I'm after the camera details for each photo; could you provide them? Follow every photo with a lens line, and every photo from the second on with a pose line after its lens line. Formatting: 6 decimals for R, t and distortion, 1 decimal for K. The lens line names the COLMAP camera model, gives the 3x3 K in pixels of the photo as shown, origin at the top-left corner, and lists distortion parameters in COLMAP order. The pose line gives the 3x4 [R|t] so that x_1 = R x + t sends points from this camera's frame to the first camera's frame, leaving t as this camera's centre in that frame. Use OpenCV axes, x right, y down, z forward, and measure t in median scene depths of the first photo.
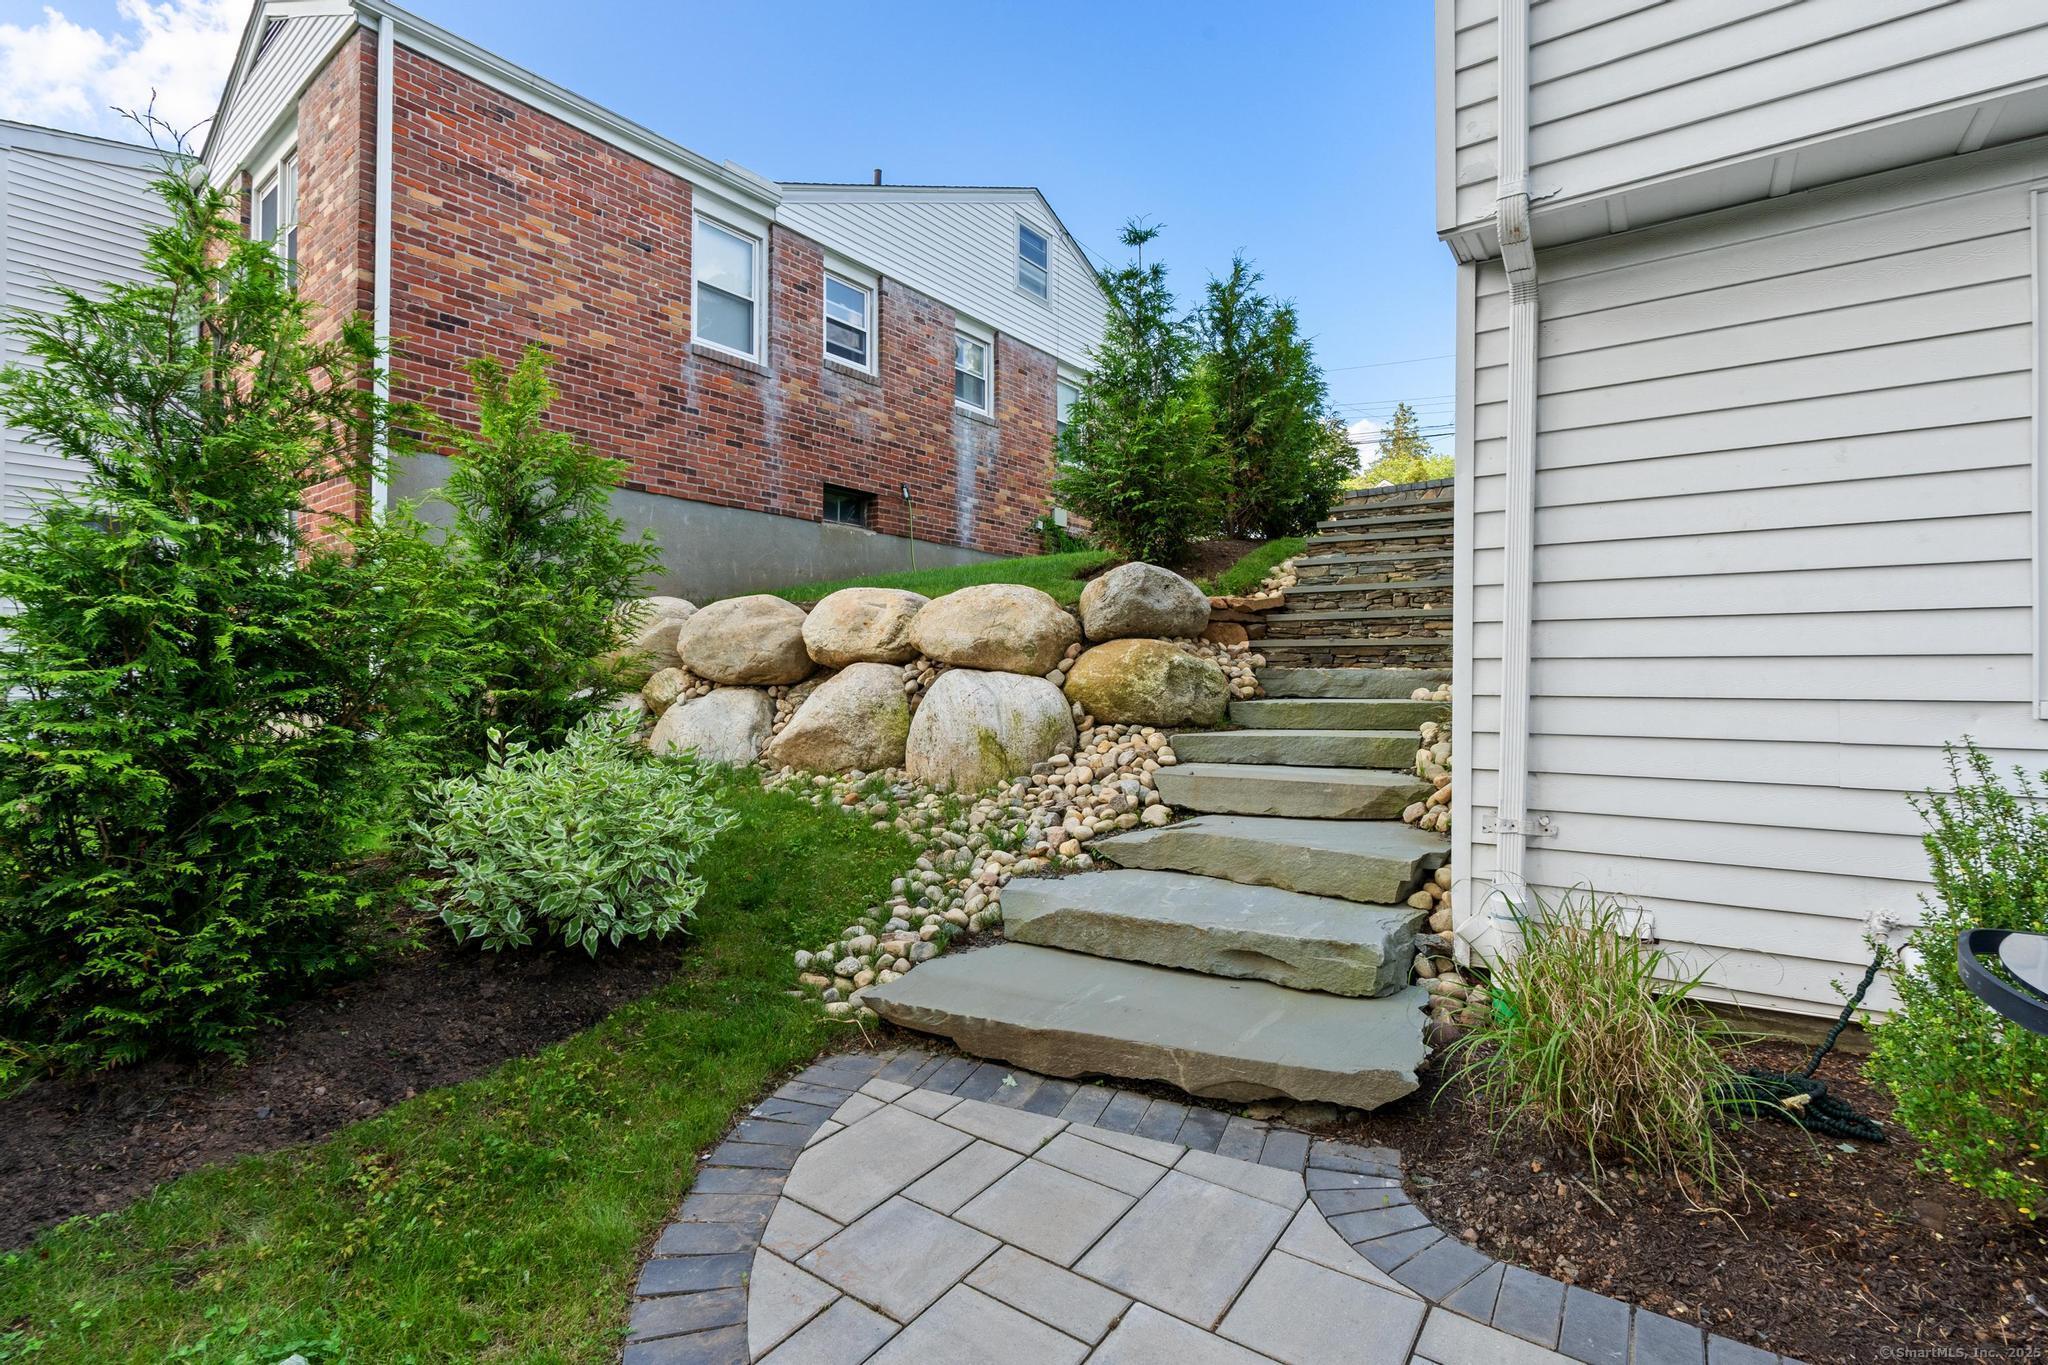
lens RADIAL K [[959.0, 0, 996.0], [0, 959.0, 691.1], [0, 0, 1]] dist [-0.001824, -0.000274]
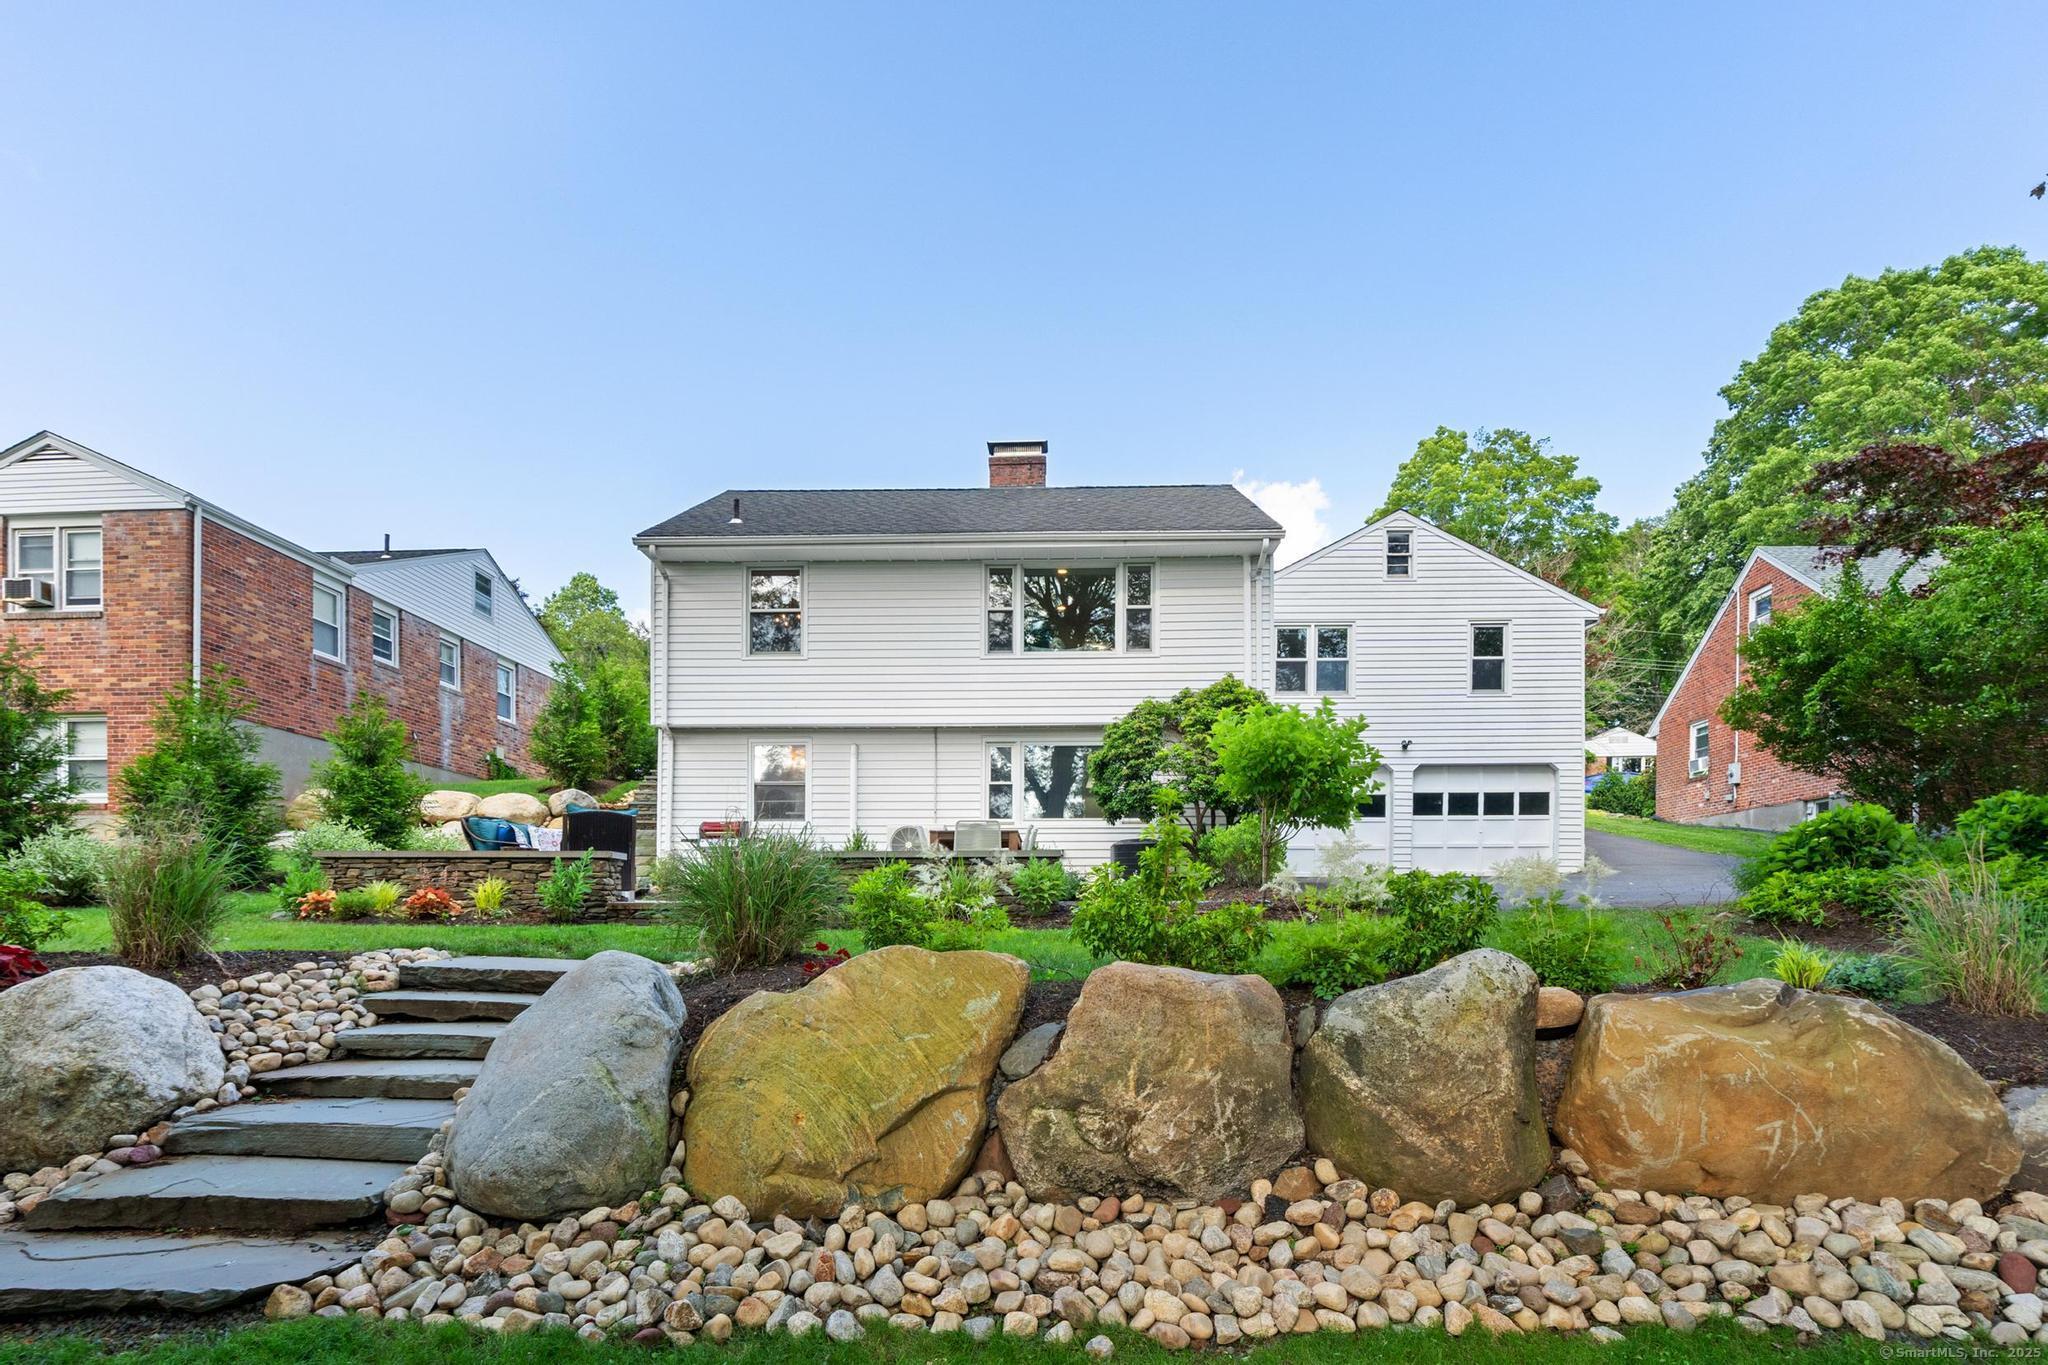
lens RADIAL K [[1094.7, 0, 975.2], [0, 1094.7, 913.6], [0, 0, 1]] dist [-0.000397, -0.000257]
pose [[0.846084, 0.006712, 0.533007, -0.329095], [0.002542, 0.999859, -0.016626, 0.168809], [-0.533043, 0.015422, 0.845947, -1.365594]]
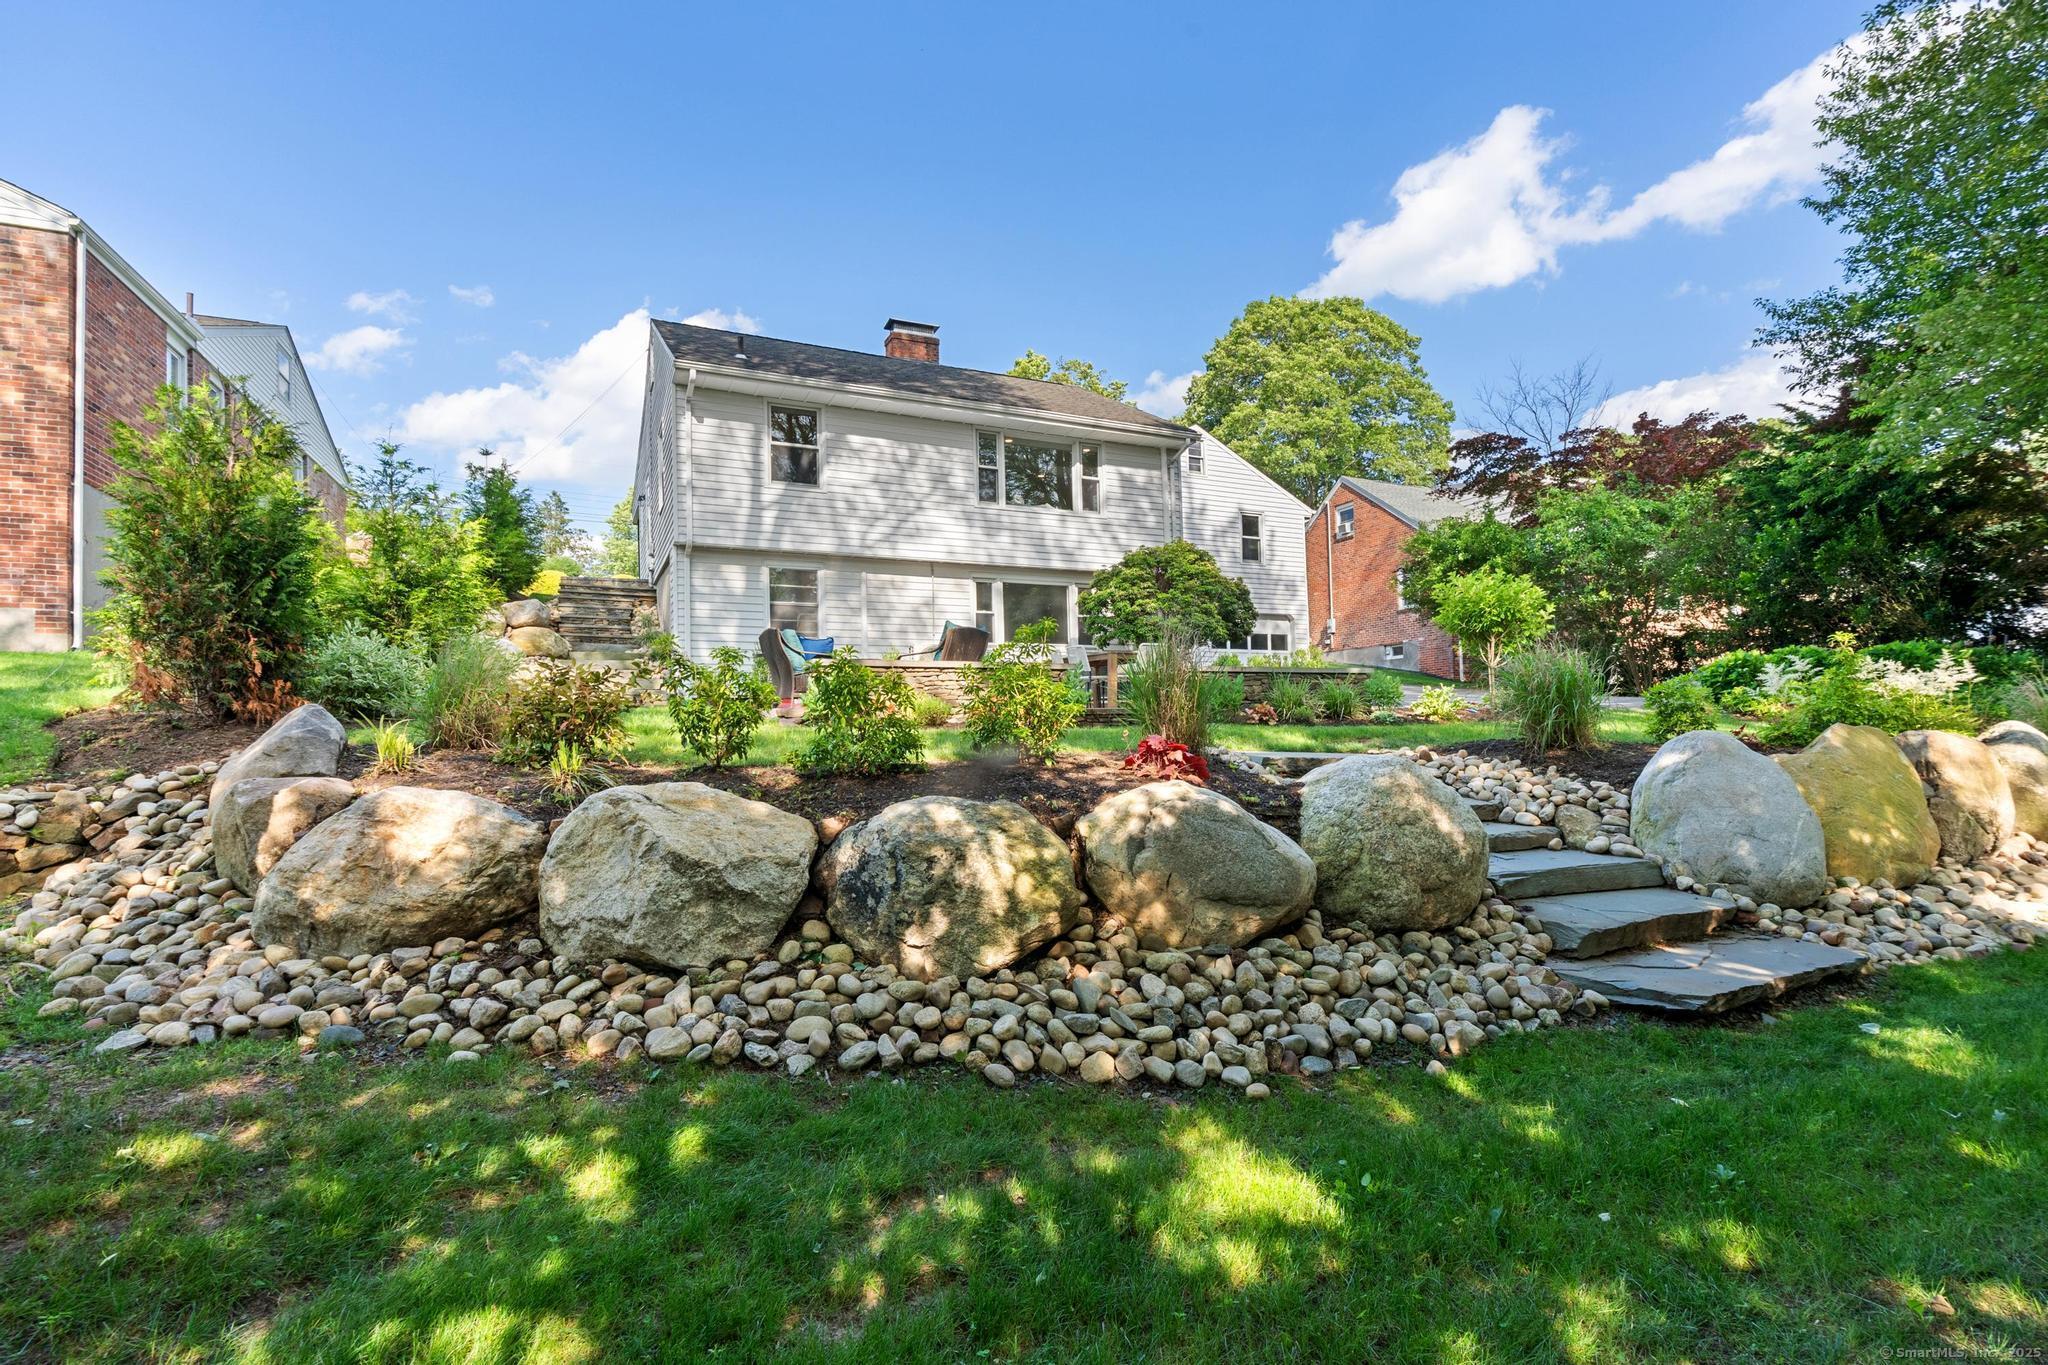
lens RADIAL K [[959.0, 0, 996.0], [0, 959.0, 691.1], [0, 0, 1]] dist [-0.001824, -0.000274]
pose [[0.511464, 0.030688, 0.858757, -0.873714], [0.023685, 0.998479, -0.049787, 0.165530], [-0.858979, 0.045804, 0.509959, -0.860859]]
